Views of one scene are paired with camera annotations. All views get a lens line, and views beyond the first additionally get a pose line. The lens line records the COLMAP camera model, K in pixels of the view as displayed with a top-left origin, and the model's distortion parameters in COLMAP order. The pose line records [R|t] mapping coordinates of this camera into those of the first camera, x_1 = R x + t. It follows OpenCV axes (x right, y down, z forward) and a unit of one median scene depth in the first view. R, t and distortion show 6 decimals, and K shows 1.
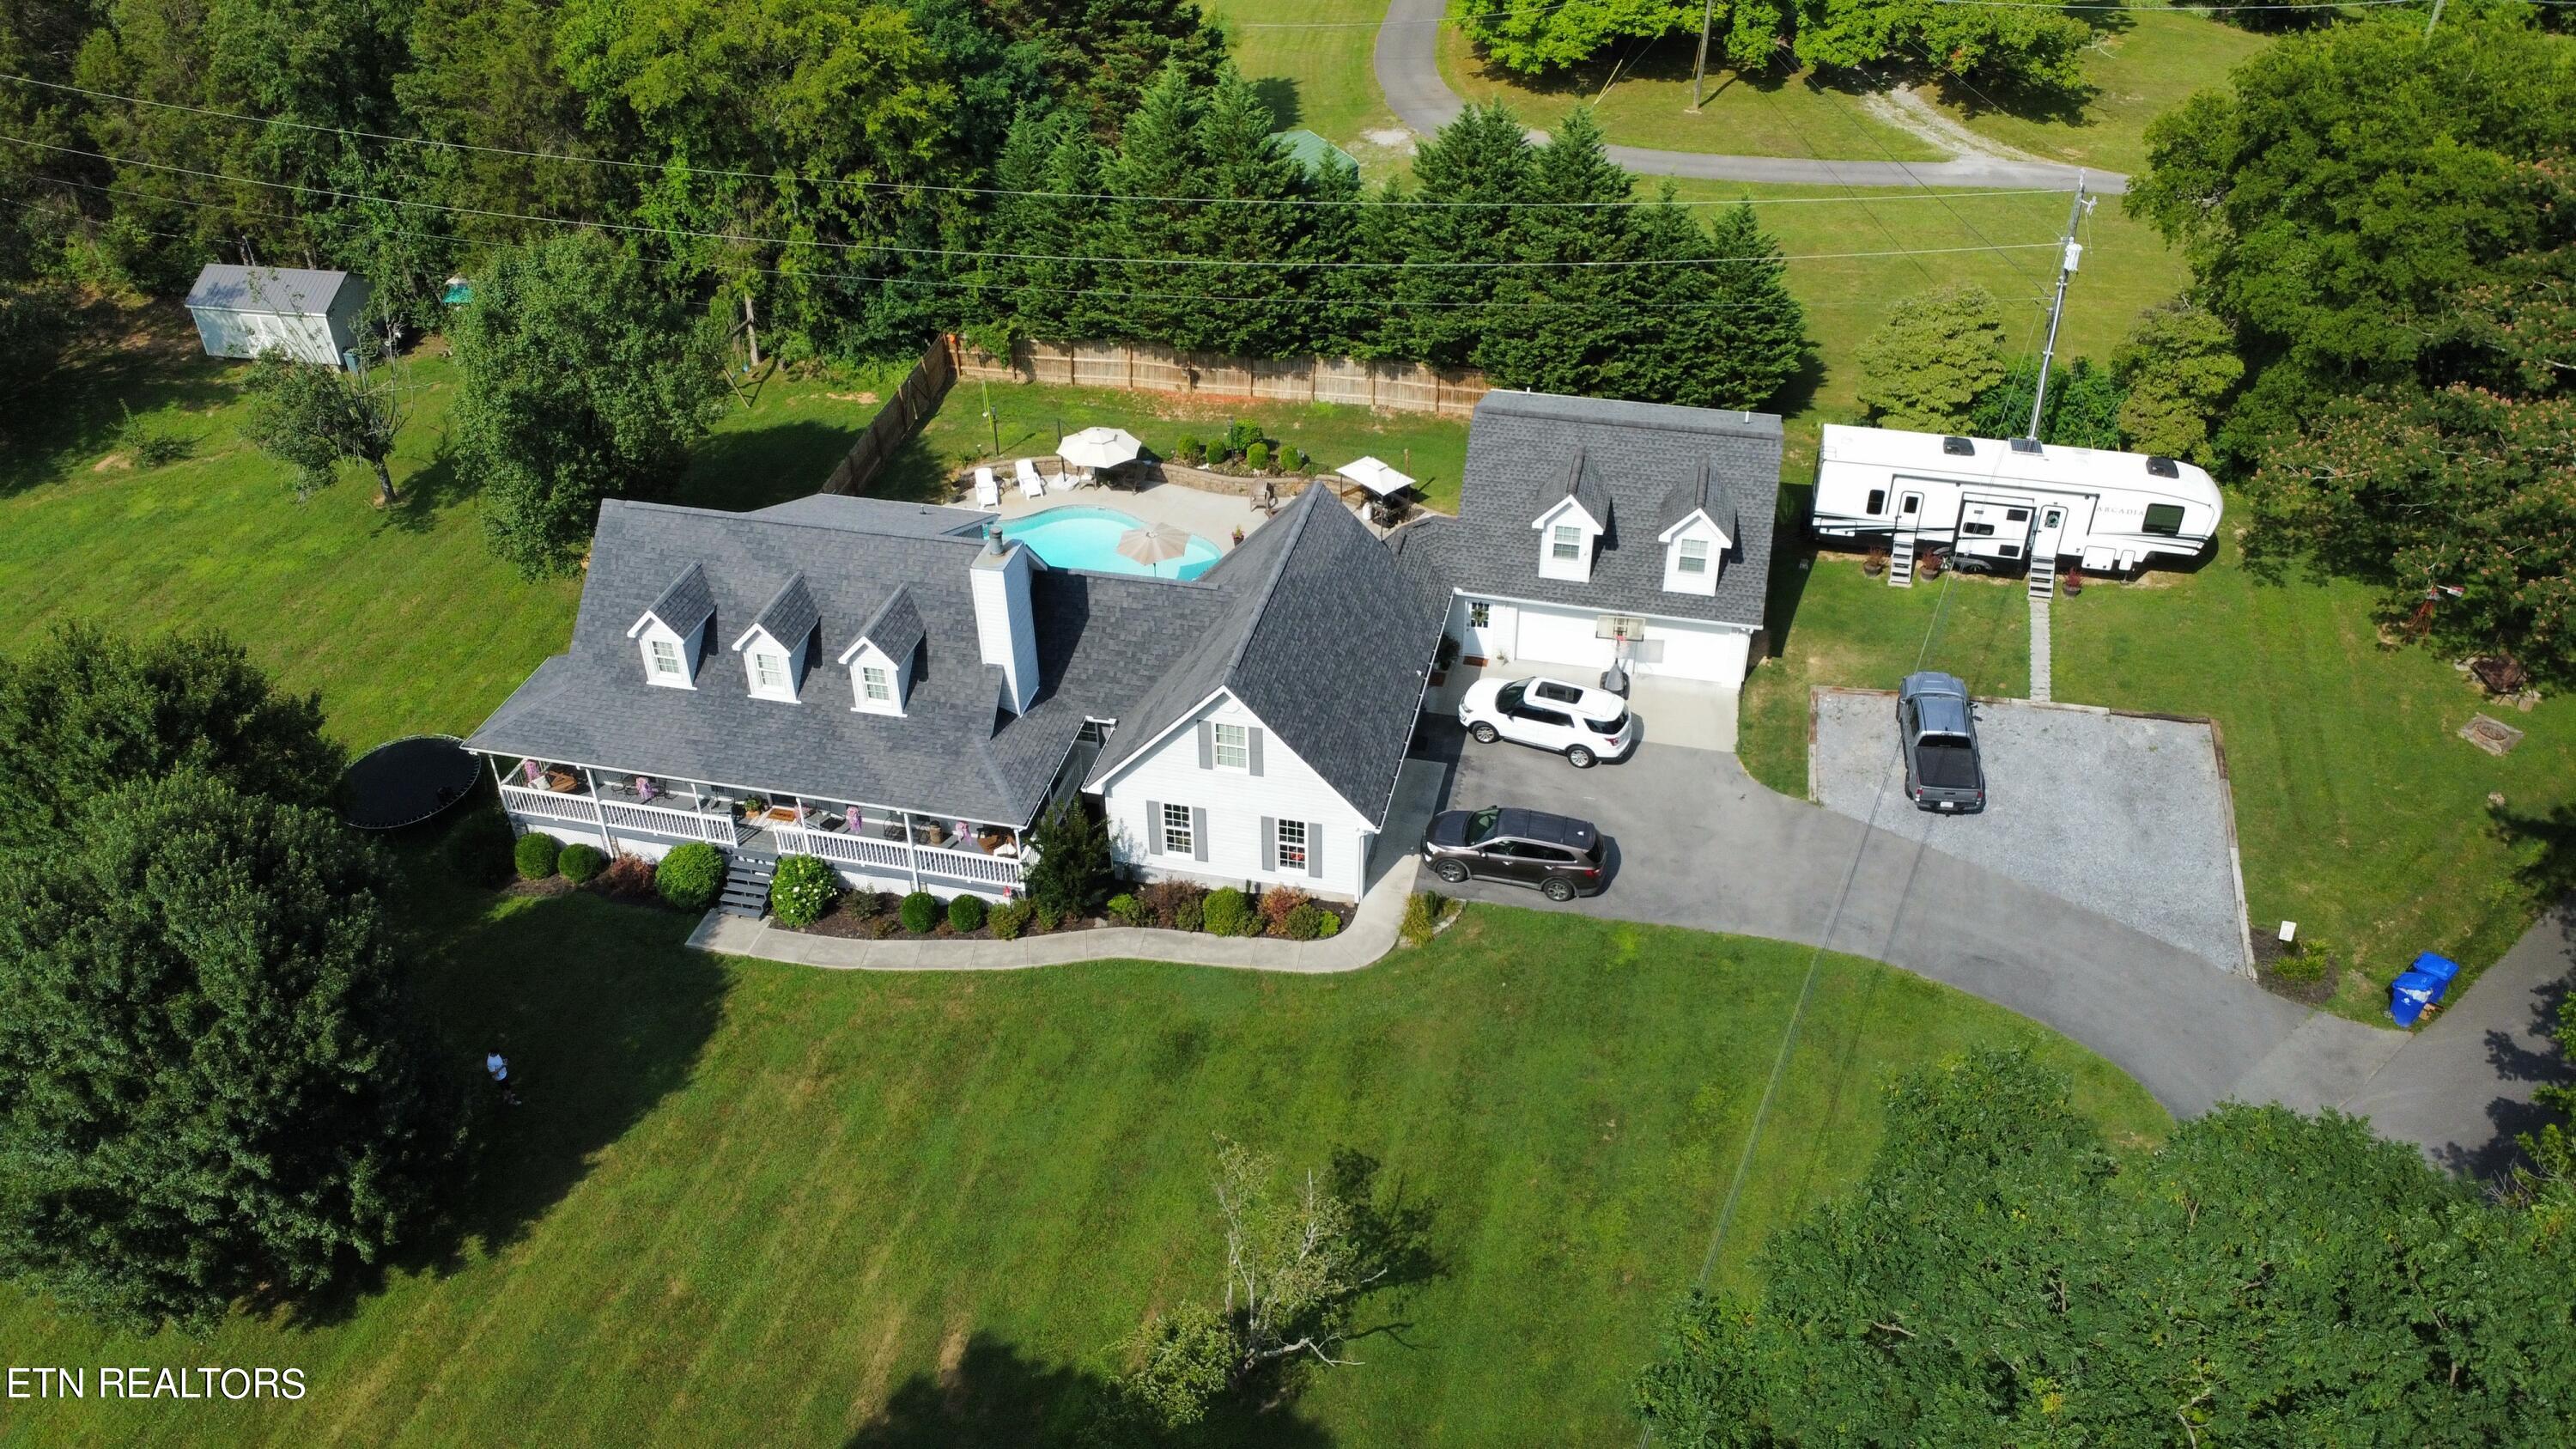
lens RADIAL K [[1869.0, 0, 1286.1], [0, 1869.0, 713.7], [0, 0, 1]] dist [-0.022528, -0.016087]
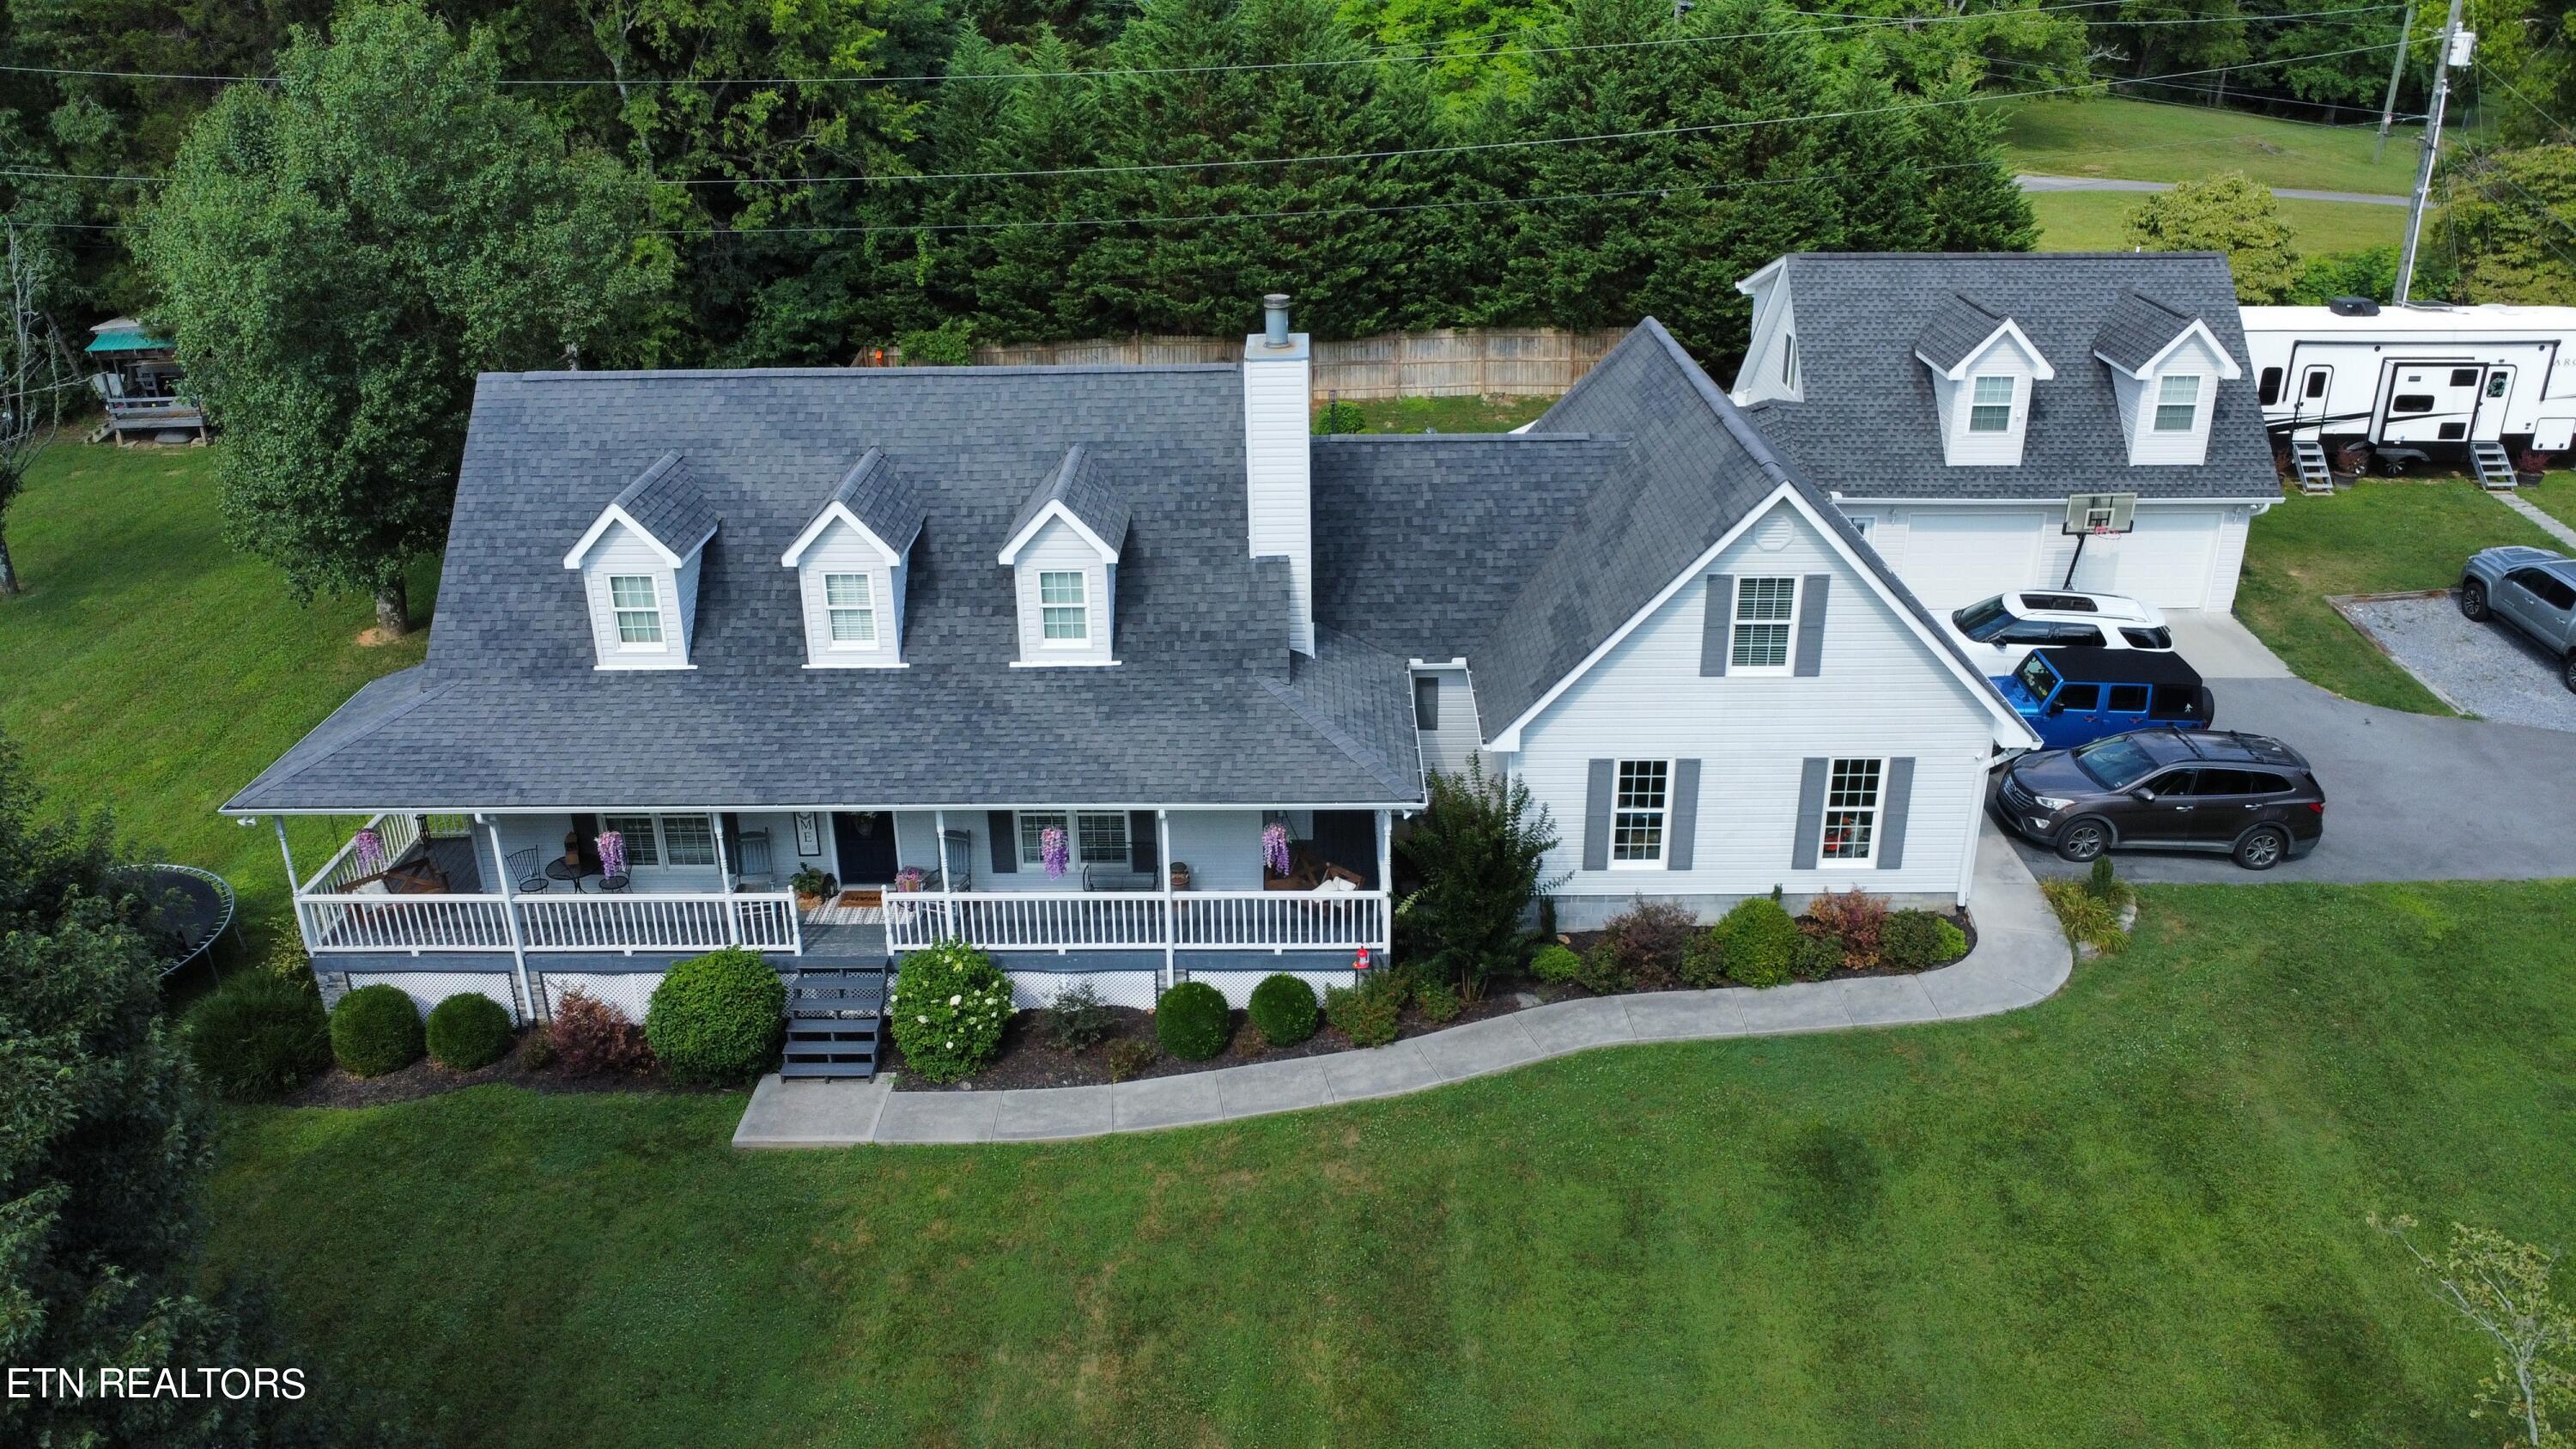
lens RADIAL K [[1869.0, 0, 1286.1], [0, 1869.0, 713.7], [0, 0, 1]] dist [-0.022528, -0.016087]
pose [[0.976100, -0.086474, 0.199378, -0.246914], [0.125123, 0.973730, -0.190245, 0.115571], [-0.177689, 0.210645, 0.961278, 0.440574]]
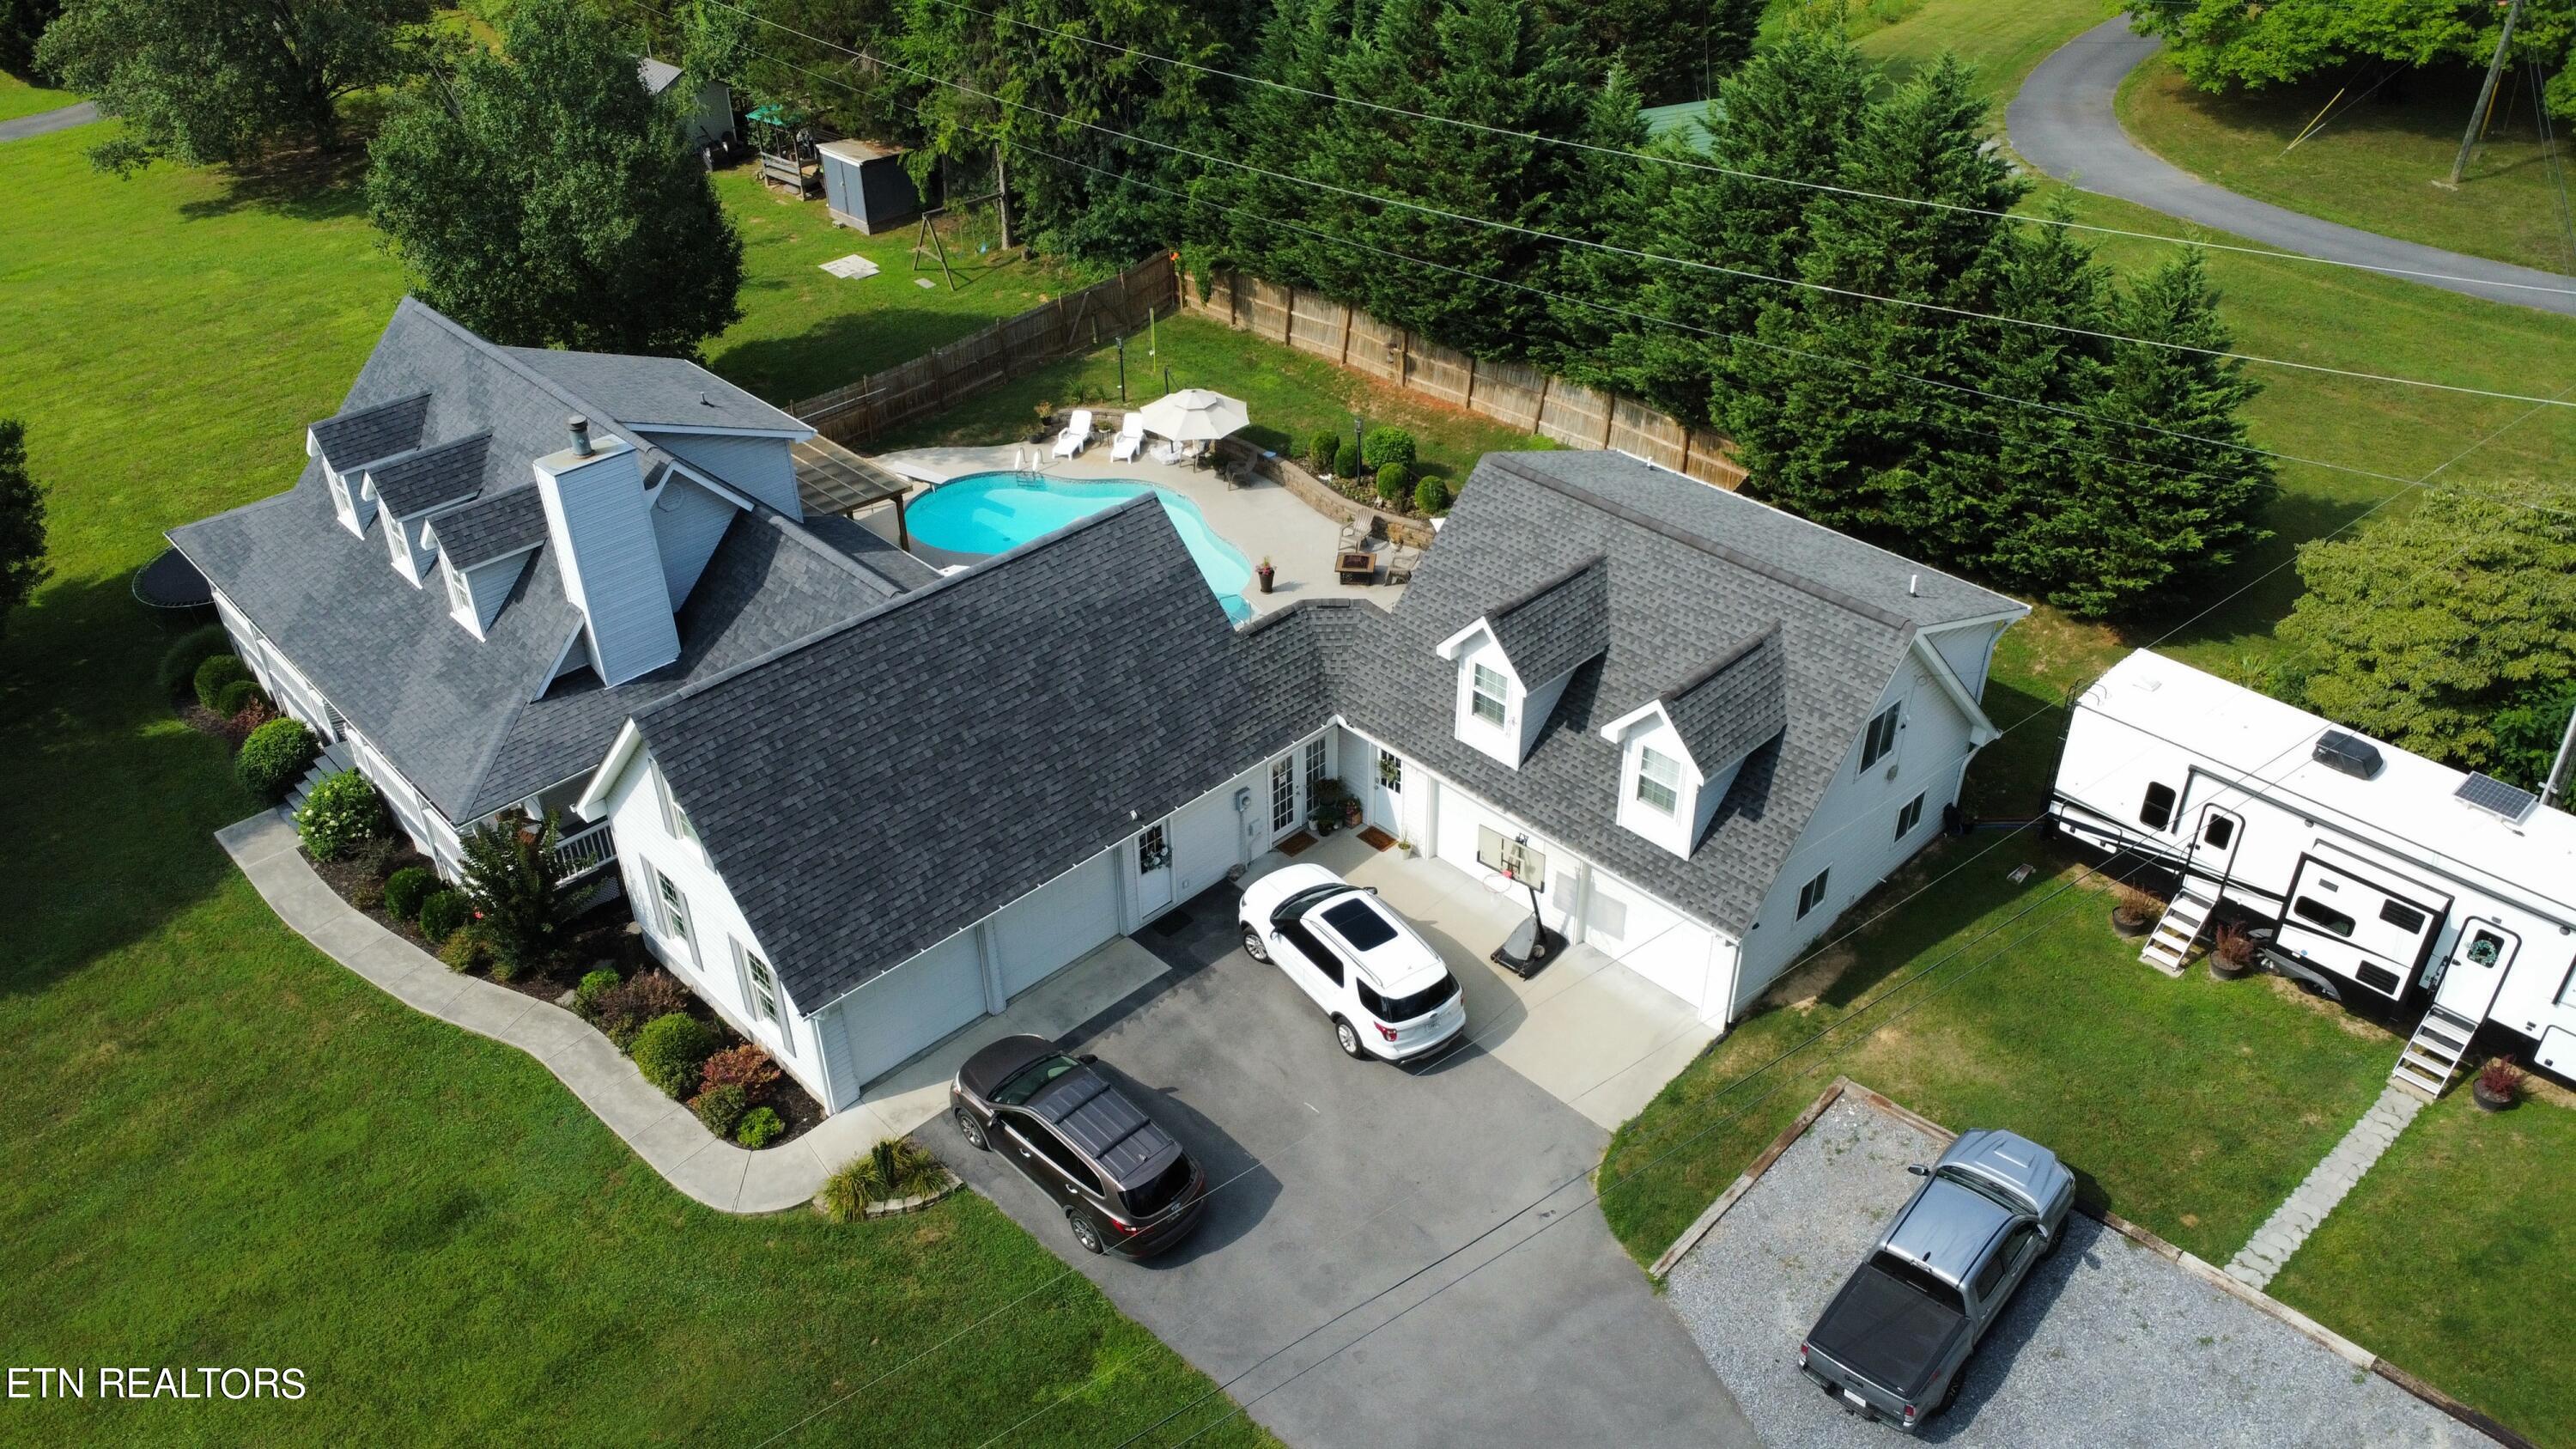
lens RADIAL K [[1869.0, 0, 1286.1], [0, 1869.0, 713.7], [0, 0, 1]] dist [-0.022528, -0.016087]
pose [[0.841757, 0.298465, -0.449849, 0.379174], [-0.306323, 0.950205, 0.057250, -0.103512], [0.444536, 0.089609, 0.891268, 0.449132]]
